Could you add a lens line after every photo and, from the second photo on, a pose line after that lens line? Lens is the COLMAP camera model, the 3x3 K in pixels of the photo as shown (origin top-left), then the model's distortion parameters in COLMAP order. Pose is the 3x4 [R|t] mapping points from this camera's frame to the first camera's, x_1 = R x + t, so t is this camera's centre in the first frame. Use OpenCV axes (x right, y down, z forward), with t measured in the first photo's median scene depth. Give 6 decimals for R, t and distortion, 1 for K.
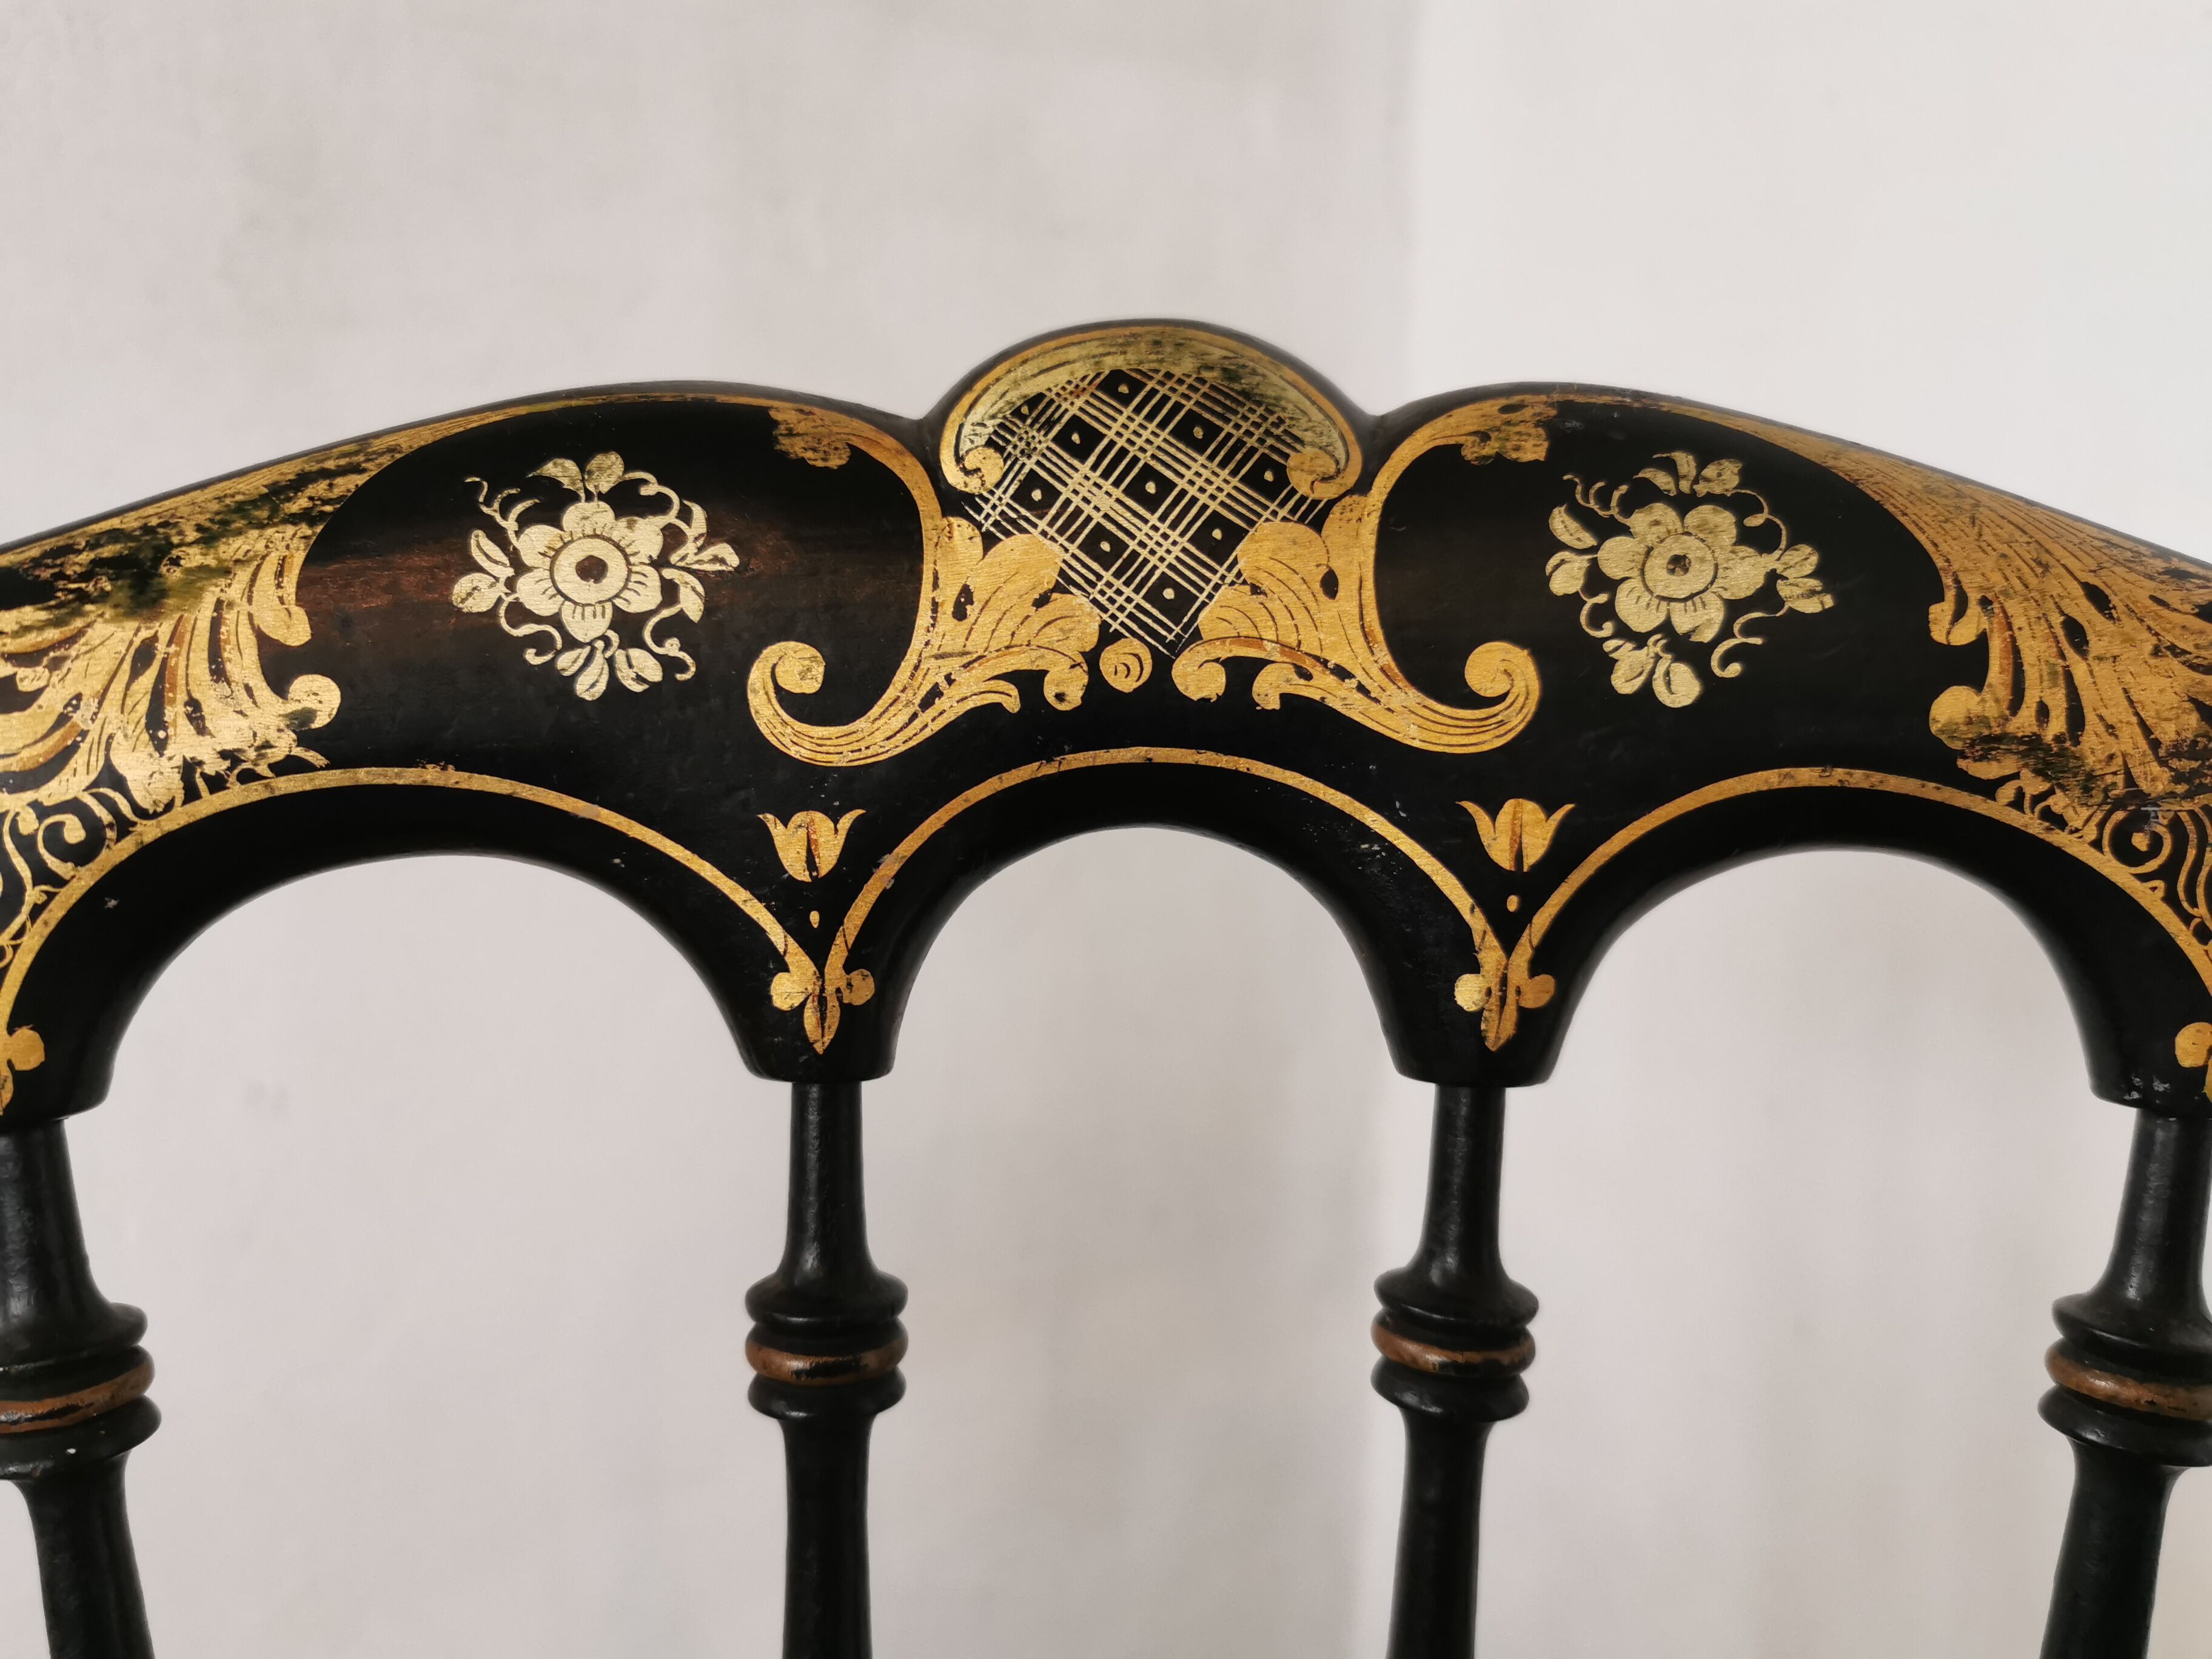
lens RADIAL K [[1762.9, 0, 1089.2], [0, 1762.9, 830.6], [0, 0, 1]] dist [0.005116, -0.033750]
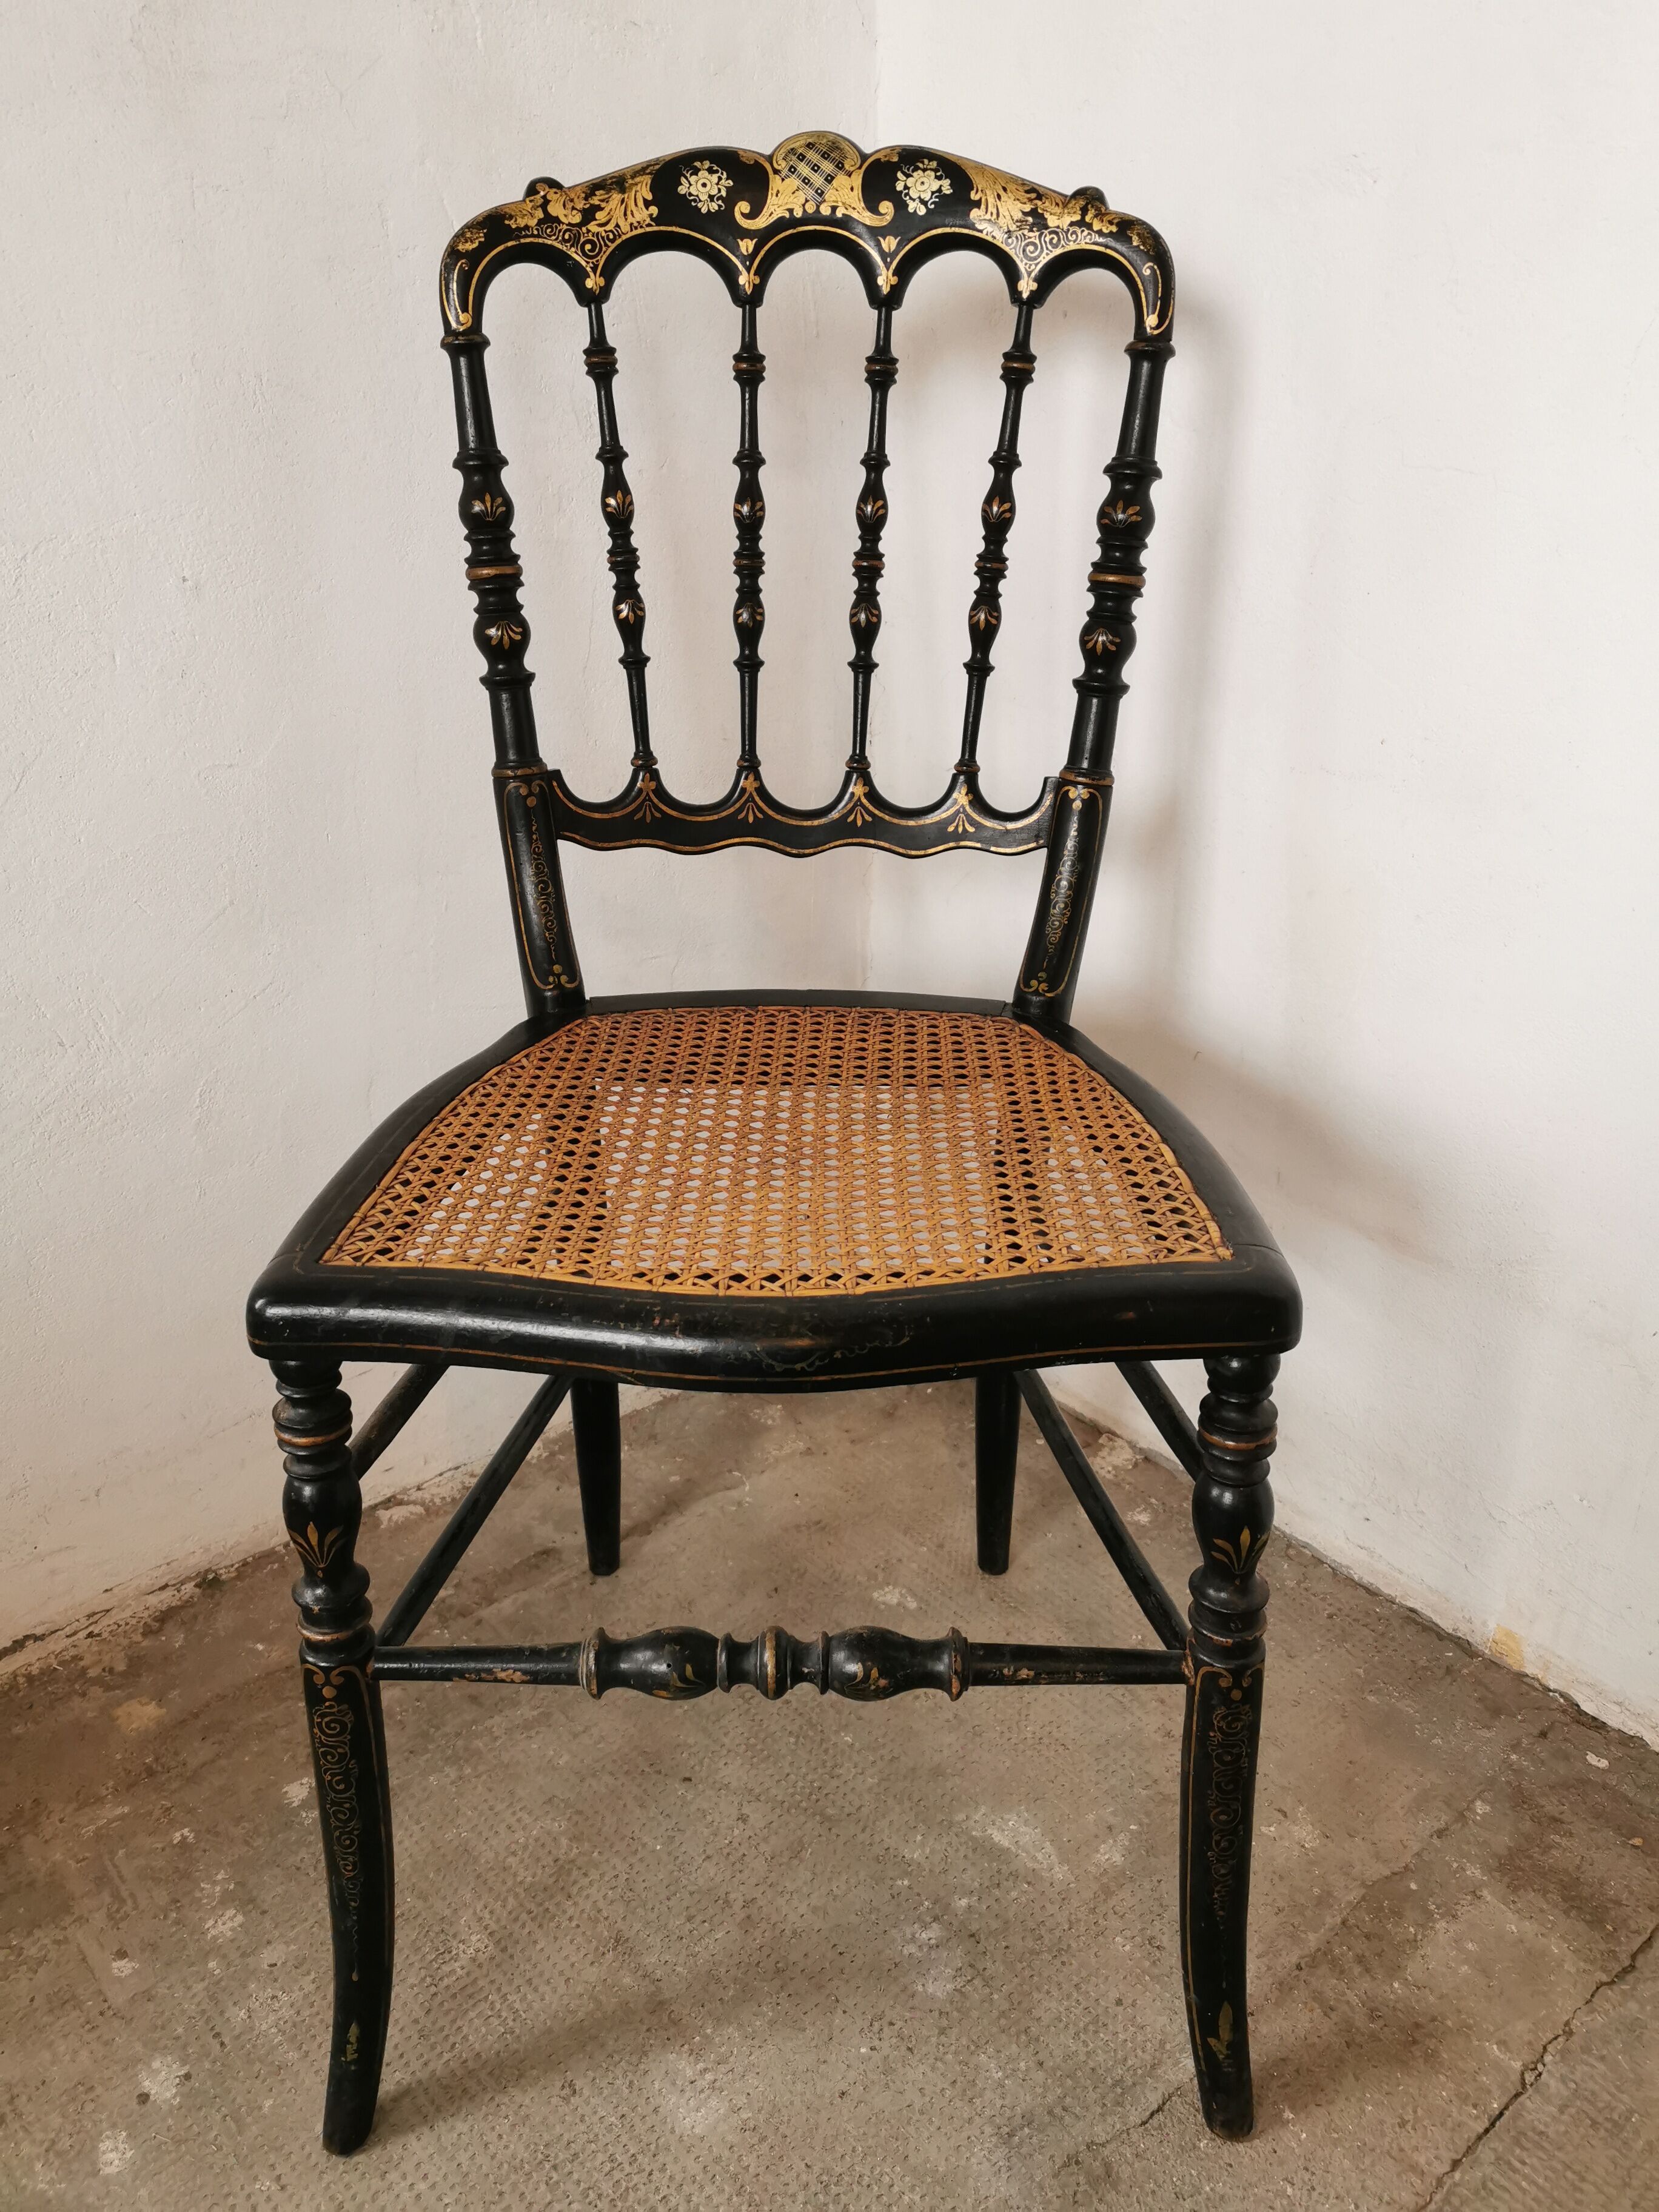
lens RADIAL K [[1696.2, 0, 828.6], [0, 1696.2, 1102.0], [0, 0, 1]] dist [0.034211, -0.044658]
pose [[0.998291, 0.020677, -0.054660, 0.386653], [-0.008739, 0.977620, 0.210198, 1.358197], [0.057782, -0.209361, 0.976130, -4.209233]]
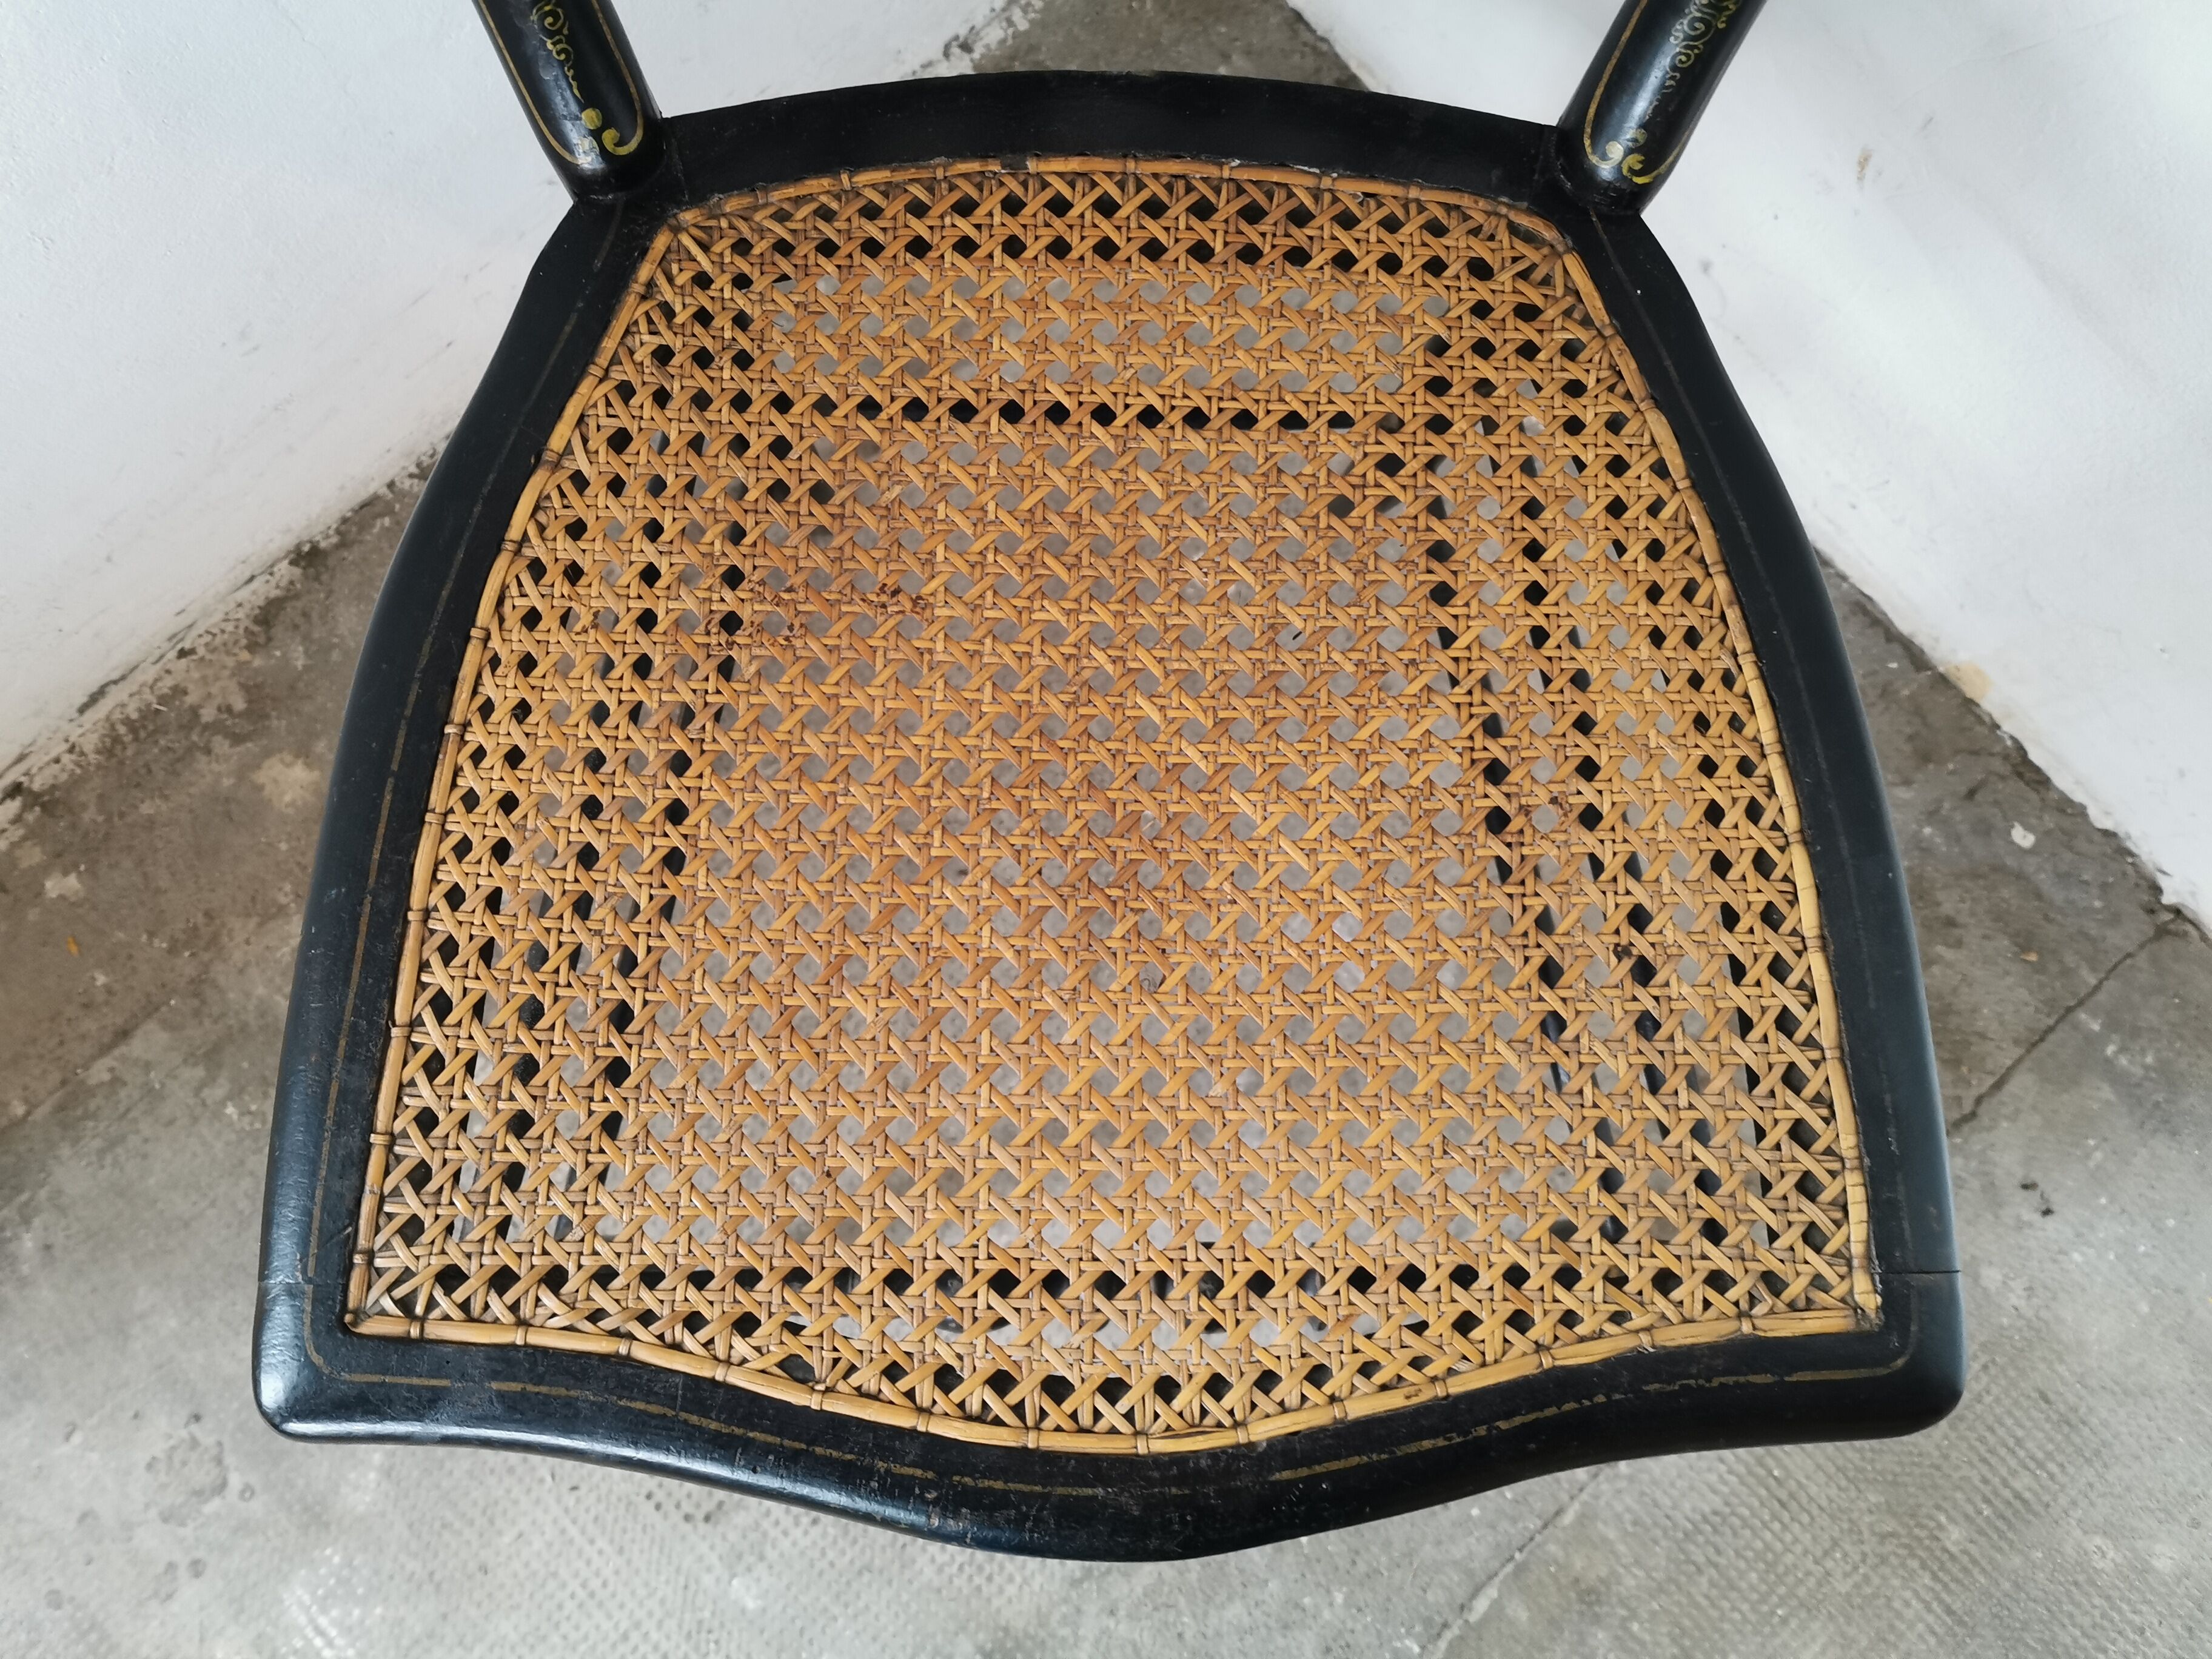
lens RADIAL K [[1713.0, 0, 1089.5], [0, 1713.0, 792.5], [0, 0, 1]] dist [0.041804, -0.074280]
pose [[0.998920, 0.046321, 0.003632, 0.006225], [-0.020426, 0.367585, 0.929766, 0.150228], [0.041732, -0.928836, 0.368134, -0.899927]]
